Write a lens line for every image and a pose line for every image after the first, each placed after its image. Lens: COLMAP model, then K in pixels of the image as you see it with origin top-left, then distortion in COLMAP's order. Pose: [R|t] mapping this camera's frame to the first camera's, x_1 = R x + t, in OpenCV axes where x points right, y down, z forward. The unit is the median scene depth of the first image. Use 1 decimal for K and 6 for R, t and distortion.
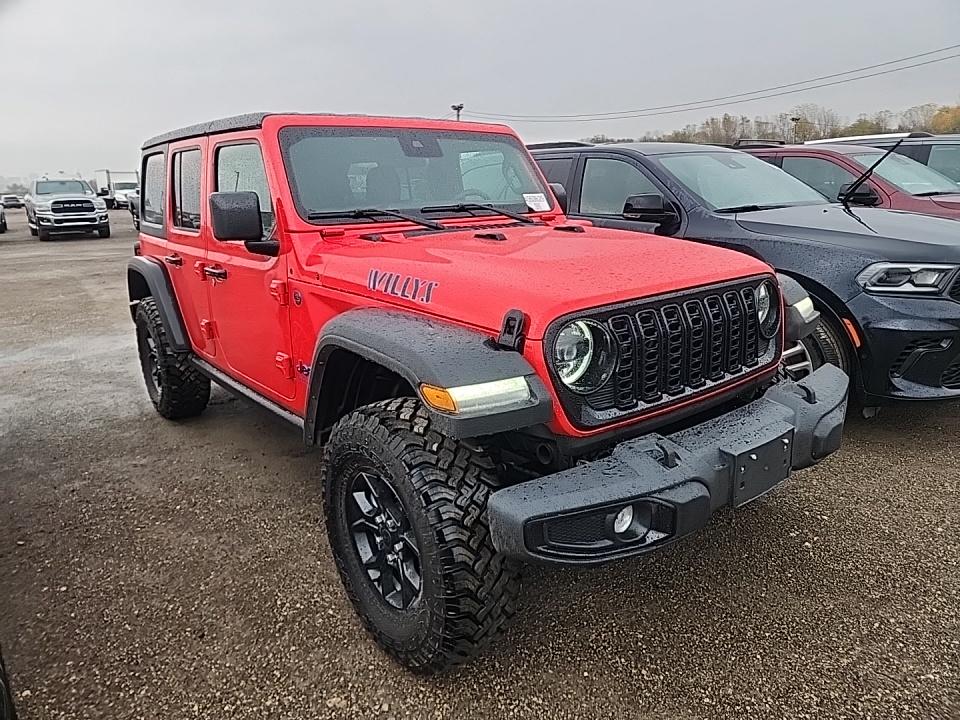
lens RADIAL K [[680.7, 0, 478.1], [0, 680.7, 365.9], [0, 0, 1]] dist [0.096832, -0.113659]
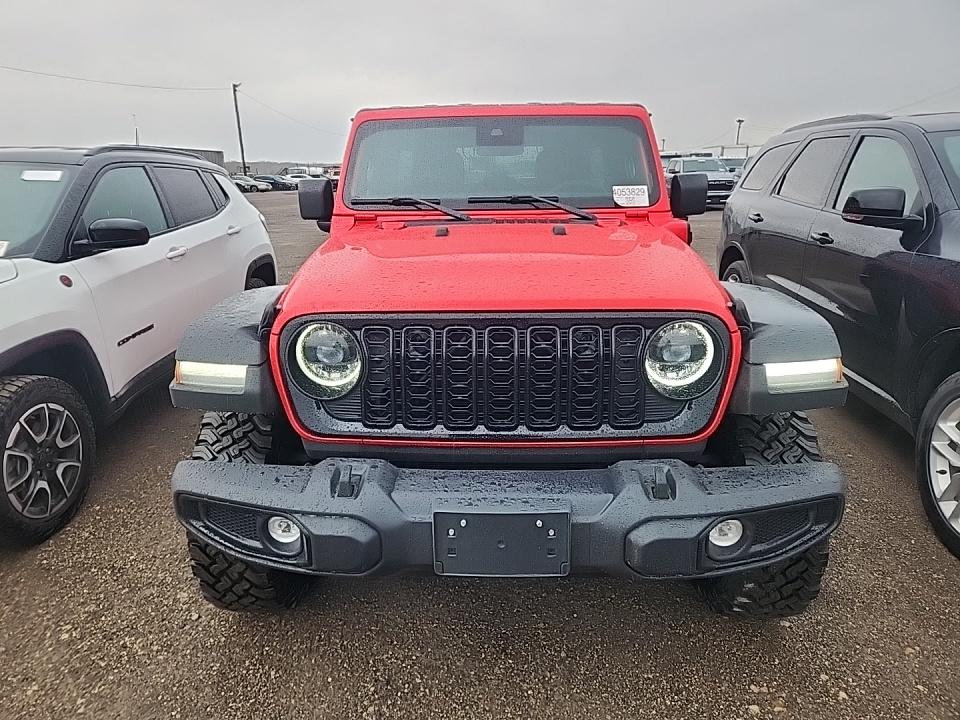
lens RADIAL K [[680.7, 0, 478.1], [0, 680.7, 365.9], [0, 0, 1]] dist [0.096832, -0.113659]
pose [[0.741436, 0.199924, -0.640550, 0.678486], [-0.178441, 0.978957, 0.099000, -0.102665], [0.646863, 0.040898, 0.761509, 0.288587]]
